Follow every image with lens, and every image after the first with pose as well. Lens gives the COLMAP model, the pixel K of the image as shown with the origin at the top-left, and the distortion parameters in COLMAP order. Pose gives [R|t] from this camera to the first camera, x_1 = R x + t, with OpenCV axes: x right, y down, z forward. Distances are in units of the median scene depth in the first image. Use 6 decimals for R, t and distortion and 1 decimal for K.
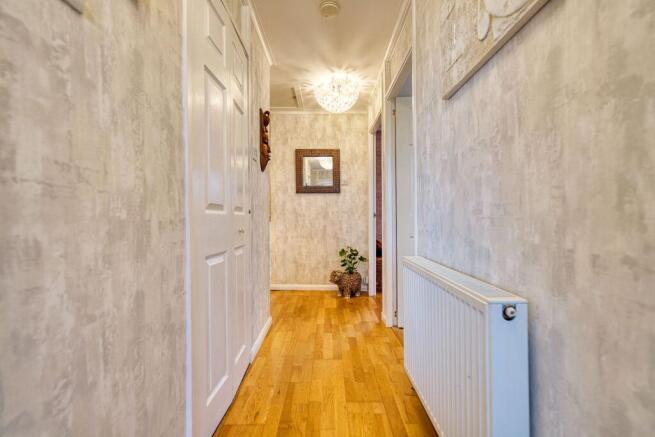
lens RADIAL K [[271.1, 0, 327.2], [0, 271.1, 218.9], [0, 0, 1]] dist [-0.000366, -0.000061]
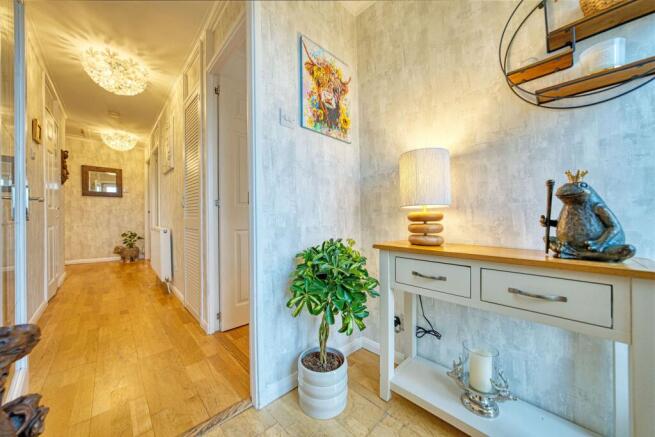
lens RADIAL K [[228.3, 0, 317.5], [0, 228.3, 218.0], [0, 0, 1]] dist [0.000055, 0.000237]
pose [[0.735414, 0.001474, 0.677616, -0.018018], [-0.002309, 0.999997, 0.000330, 0.020969], [-0.677614, -0.001807, 0.735416, -0.768098]]
